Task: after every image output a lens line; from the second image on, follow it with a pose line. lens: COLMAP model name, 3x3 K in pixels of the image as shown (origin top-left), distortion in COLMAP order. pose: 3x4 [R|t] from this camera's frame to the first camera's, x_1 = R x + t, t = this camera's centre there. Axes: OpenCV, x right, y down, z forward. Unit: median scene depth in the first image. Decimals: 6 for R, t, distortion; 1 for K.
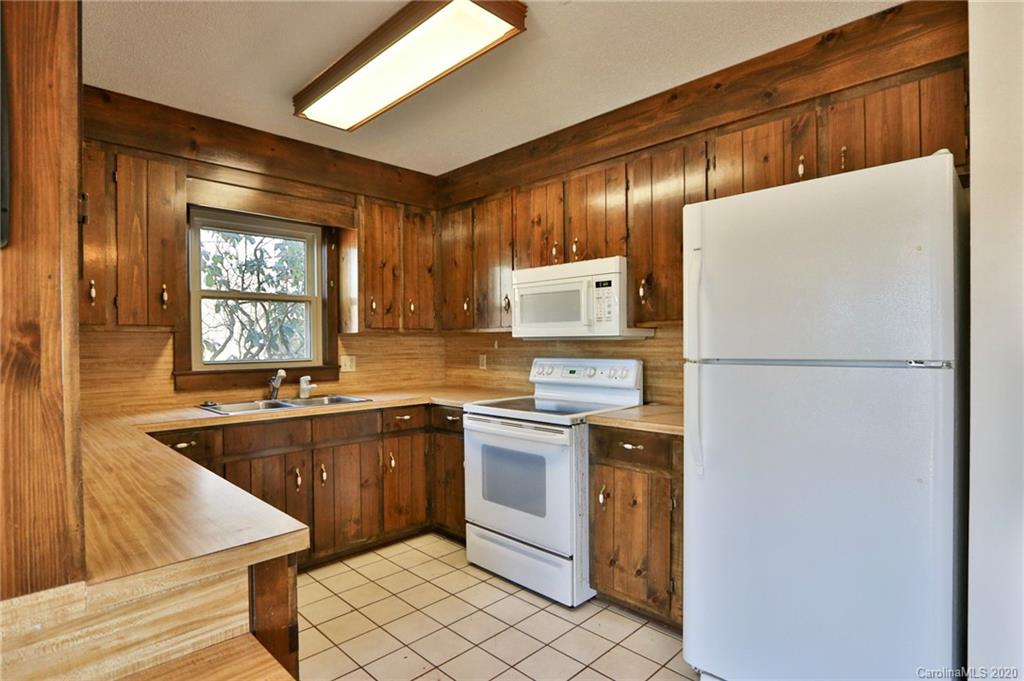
lens RADIAL K [[523.8, 0, 503.0], [0, 523.8, 348.9], [0, 0, 1]] dist [-0.013537, 0.000178]
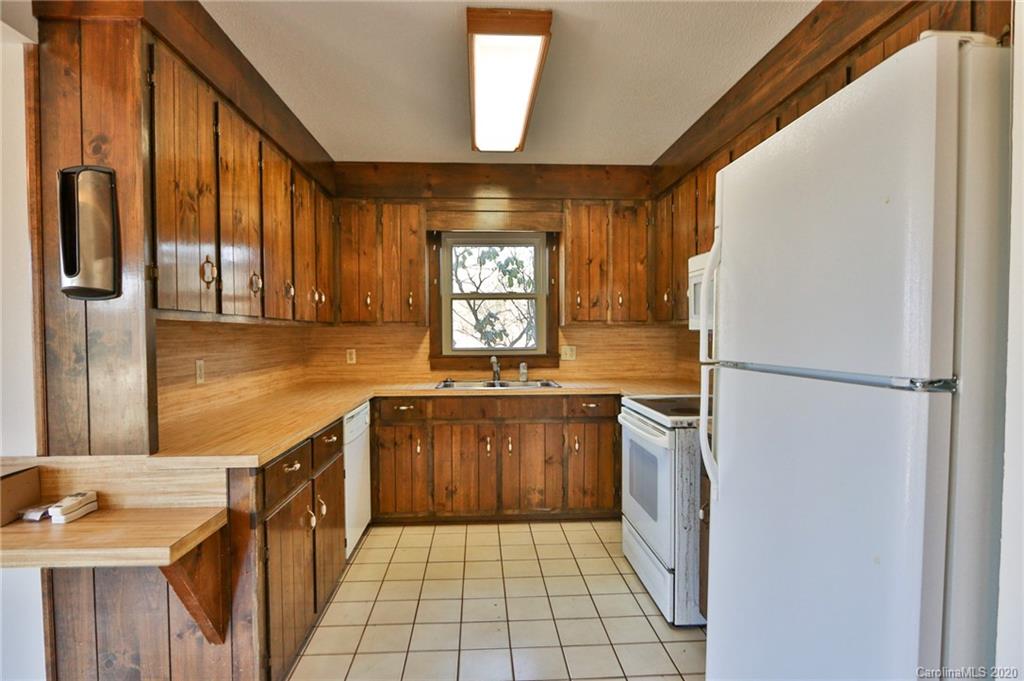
lens RADIAL K [[527.5, 0, 510.0], [0, 527.5, 348.4], [0, 0, 1]] dist [-0.013612, 0.000714]
pose [[0.752588, 0.024934, -0.658019, 0.400582], [-0.010083, 0.999602, 0.026345, -0.011230], [0.658414, -0.013192, 0.752540, 0.092628]]
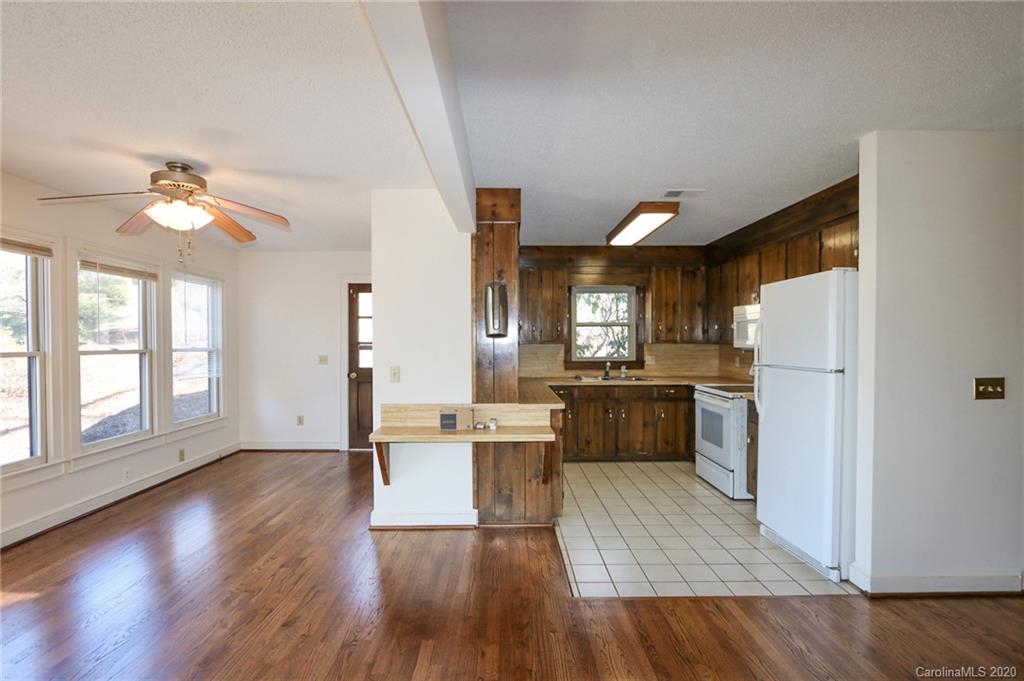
lens RADIAL K [[474.9, 0, 509.1], [0, 474.9, 347.4], [0, 0, 1]] dist [-0.010640, 0.000708]
pose [[0.719868, 0.016848, -0.693907, 0.548957], [-0.011358, 0.999857, 0.012493, -0.033194], [0.694019, -0.001112, 0.719956, -0.562004]]
